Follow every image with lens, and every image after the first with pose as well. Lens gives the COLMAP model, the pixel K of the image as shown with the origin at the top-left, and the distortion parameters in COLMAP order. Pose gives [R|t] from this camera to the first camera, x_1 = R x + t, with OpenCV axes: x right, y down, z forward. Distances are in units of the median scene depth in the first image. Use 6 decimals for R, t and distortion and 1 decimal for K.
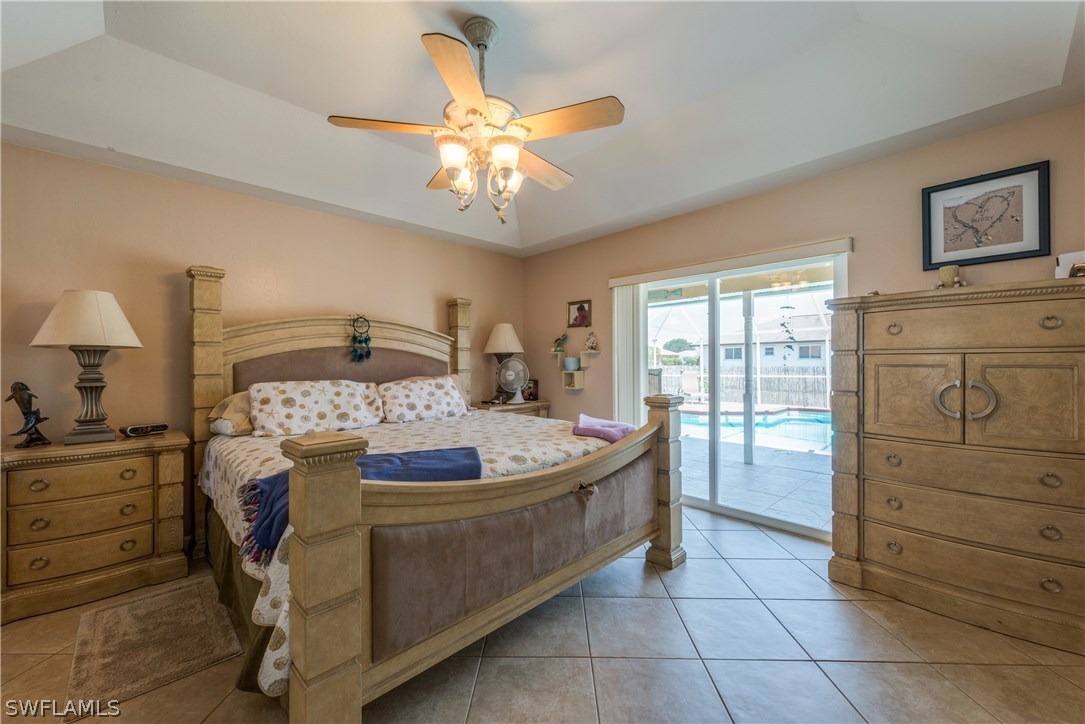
lens RADIAL K [[414.9, 0, 542.5], [0, 414.9, 362.0], [0, 0, 1]] dist [0.000571, 0.000058]
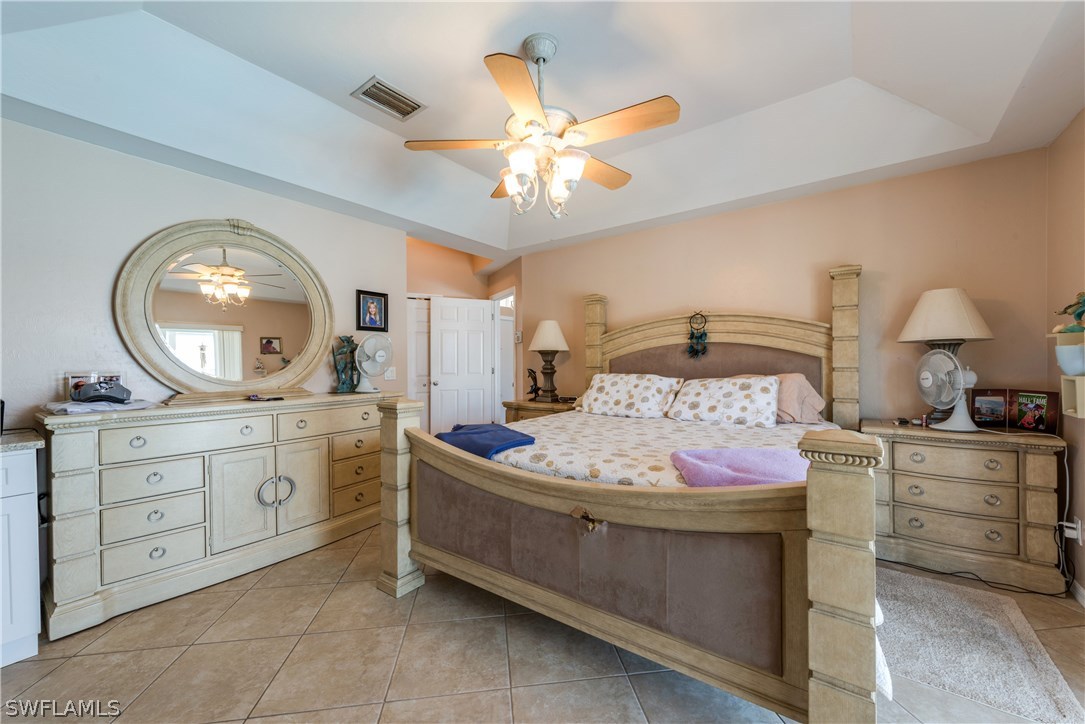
lens RADIAL K [[414.9, 0, 542.5], [0, 414.9, 362.0], [0, 0, 1]] dist [0.000571, 0.000058]
pose [[0.166298, 0.006306, -0.986055, 0.540680], [0.008916, 0.999929, 0.007899, -0.001329], [0.986035, -0.010105, 0.166230, 0.495363]]
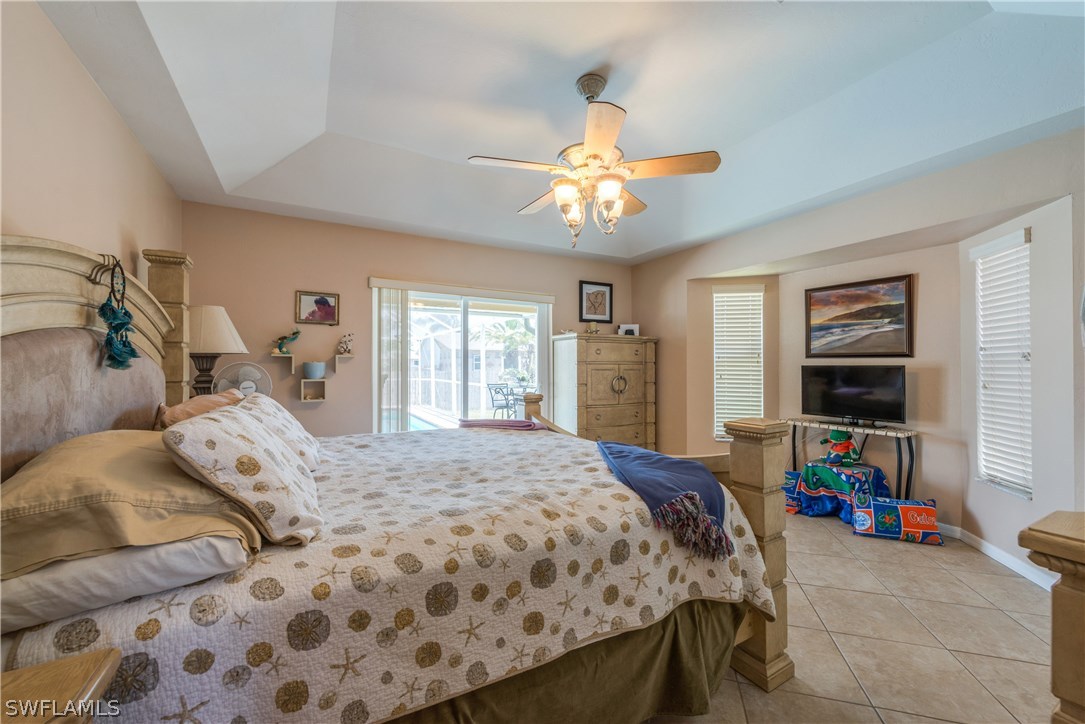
lens RADIAL K [[442.6, 0, 561.2], [0, 442.6, 362.0], [0, 0, 1]] dist [0.000701, 0.000060]
pose [[0.225927, 0.014157, 0.974041, -0.864266], [-0.000266, 0.999895, -0.014471, 0.001336], [-0.974144, 0.003010, 0.225907, 0.461502]]
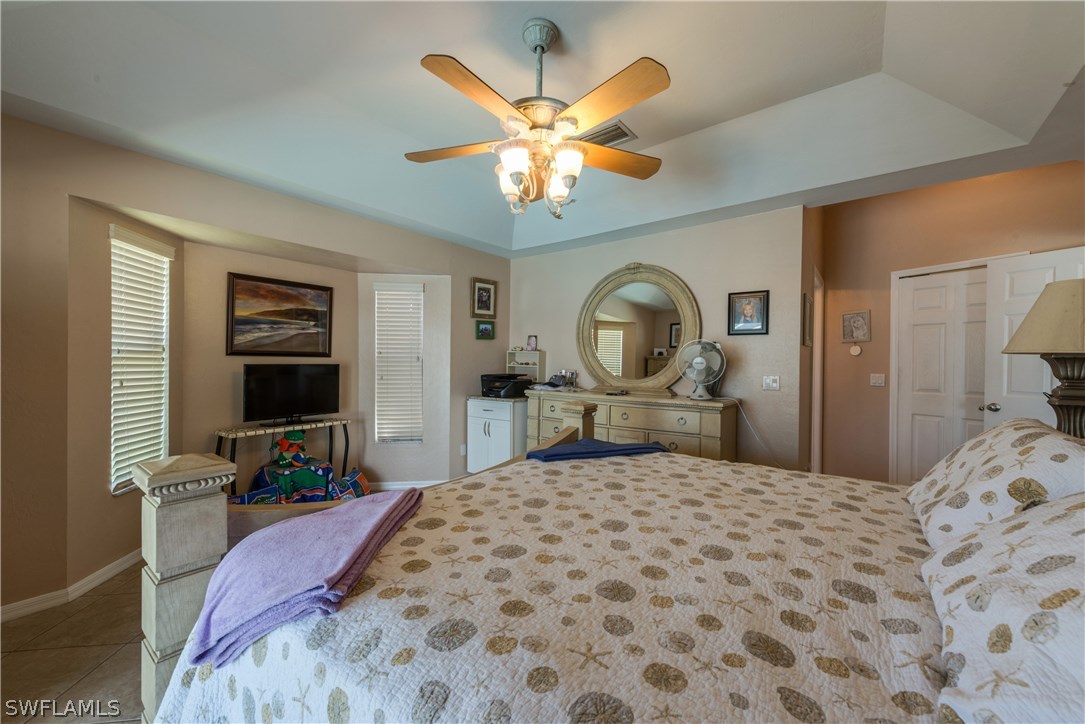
lens RADIAL K [[414.9, 0, 542.5], [0, 414.9, 362.0], [0, 0, 1]] dist [0.000571, 0.000058]
pose [[-0.988716, 0.000773, -0.149797, -0.007887], [-0.000101, 0.999983, 0.005827, -0.019770], [0.149799, 0.005776, -0.988700, 1.194881]]
